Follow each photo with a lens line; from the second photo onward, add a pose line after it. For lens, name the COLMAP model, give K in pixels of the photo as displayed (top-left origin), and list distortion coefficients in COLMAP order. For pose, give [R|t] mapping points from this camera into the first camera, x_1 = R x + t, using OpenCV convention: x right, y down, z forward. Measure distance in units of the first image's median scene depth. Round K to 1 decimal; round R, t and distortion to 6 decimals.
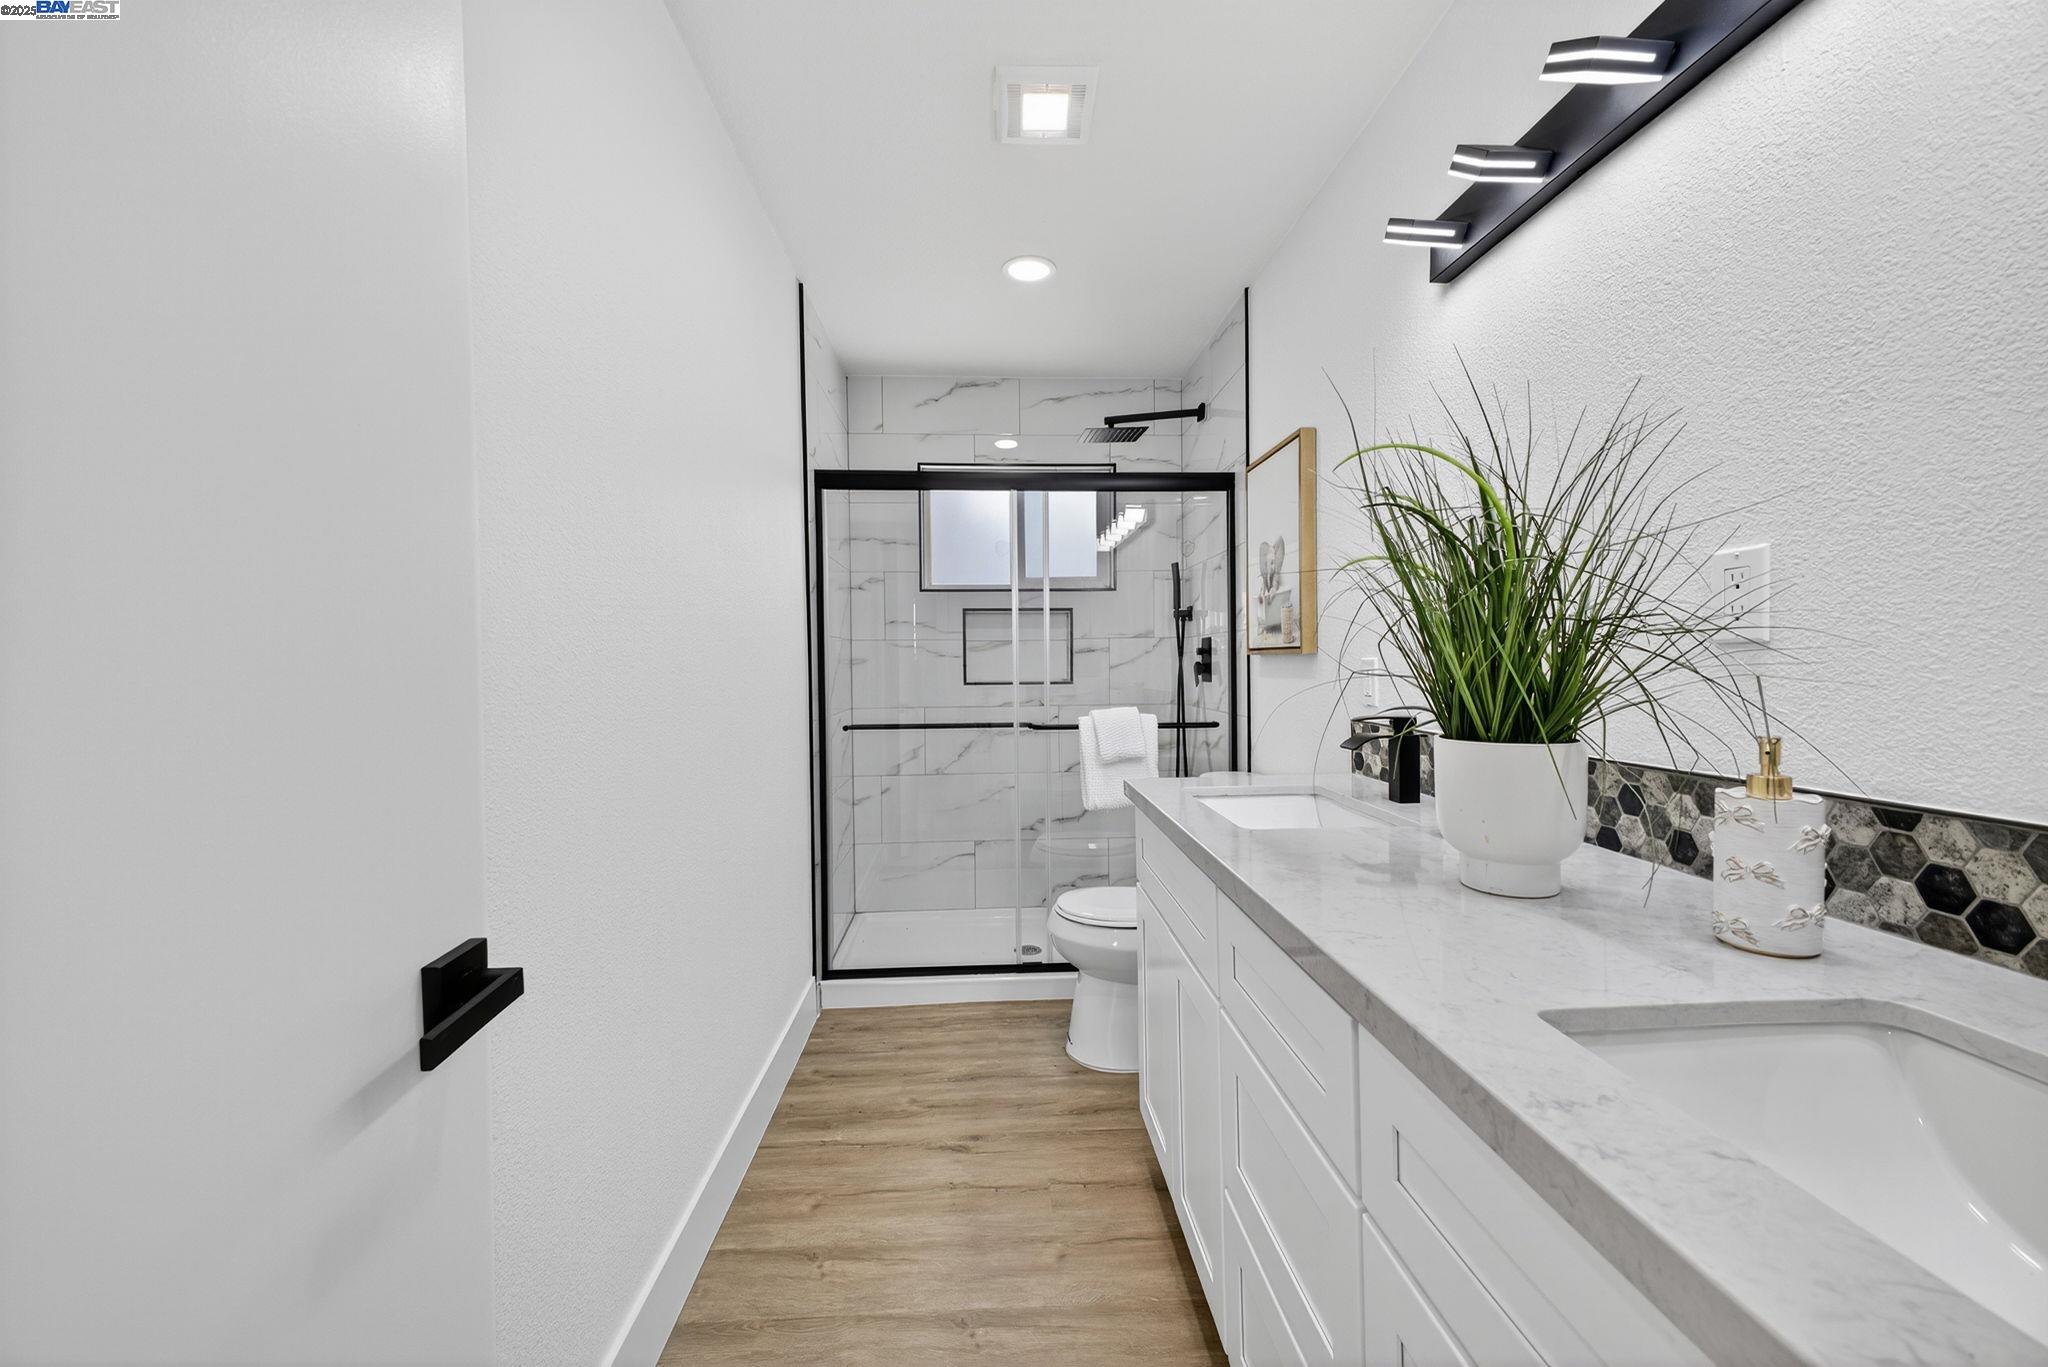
lens RADIAL K [[800.4, 0, 1024.2], [0, 800.4, 672.9], [0, 0, 1]] dist [0.015869, -0.004037]
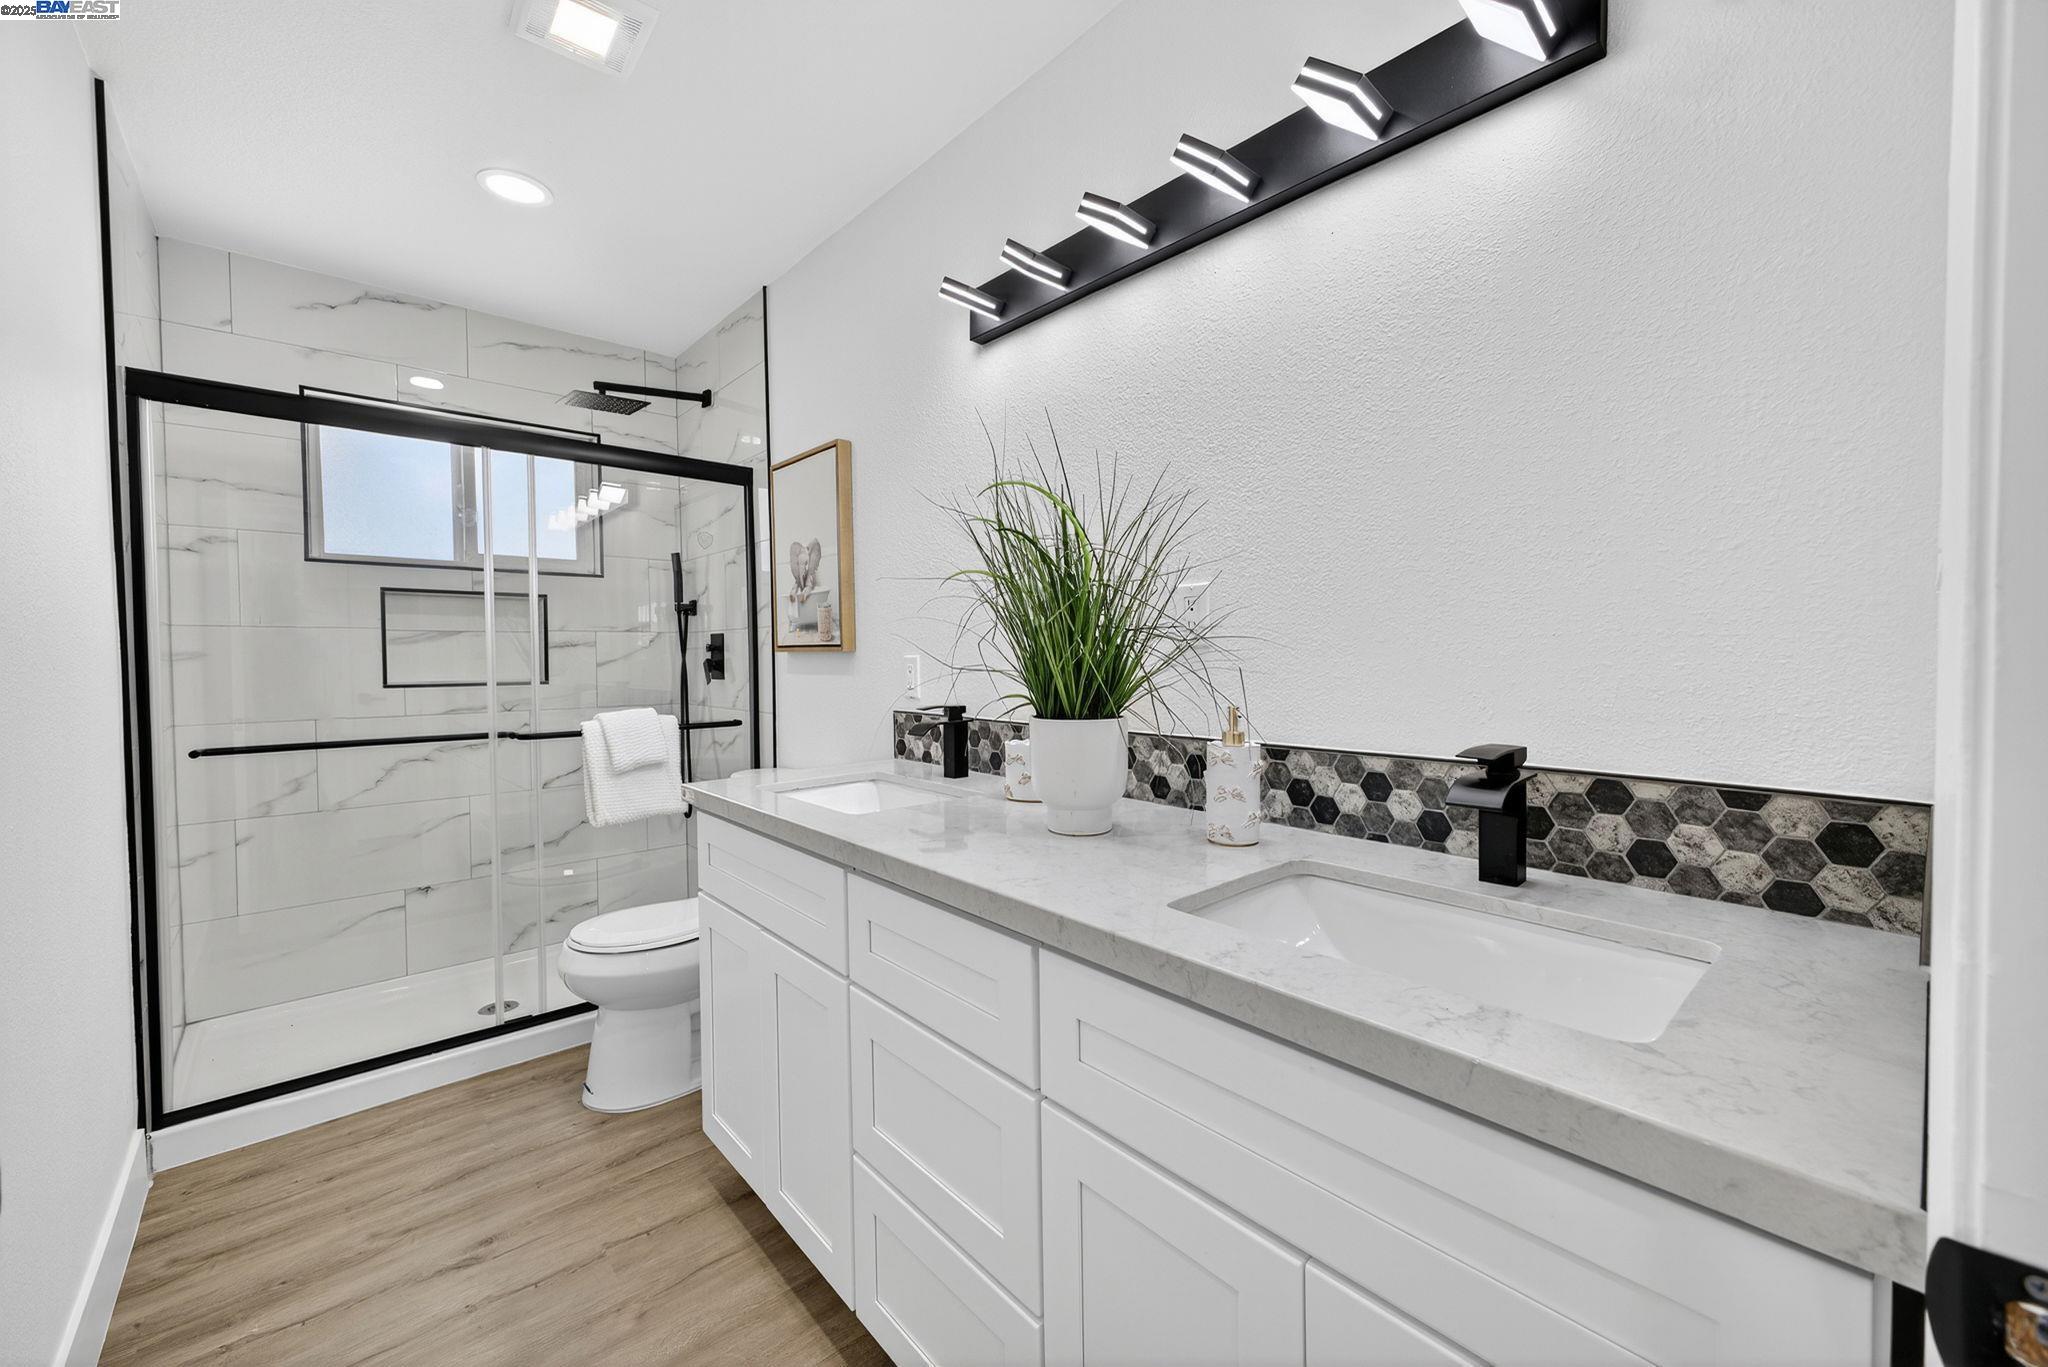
lens RADIAL K [[800.4, 0, 1026.8], [0, 800.4, 673.2], [0, 0, 1]] dist [0.015869, -0.004037]
pose [[0.780154, -0.009161, 0.625520, -0.126977], [0.006949, 0.999958, 0.005978, 0.000781], [-0.625549, -0.000317, 0.780185, 0.016256]]
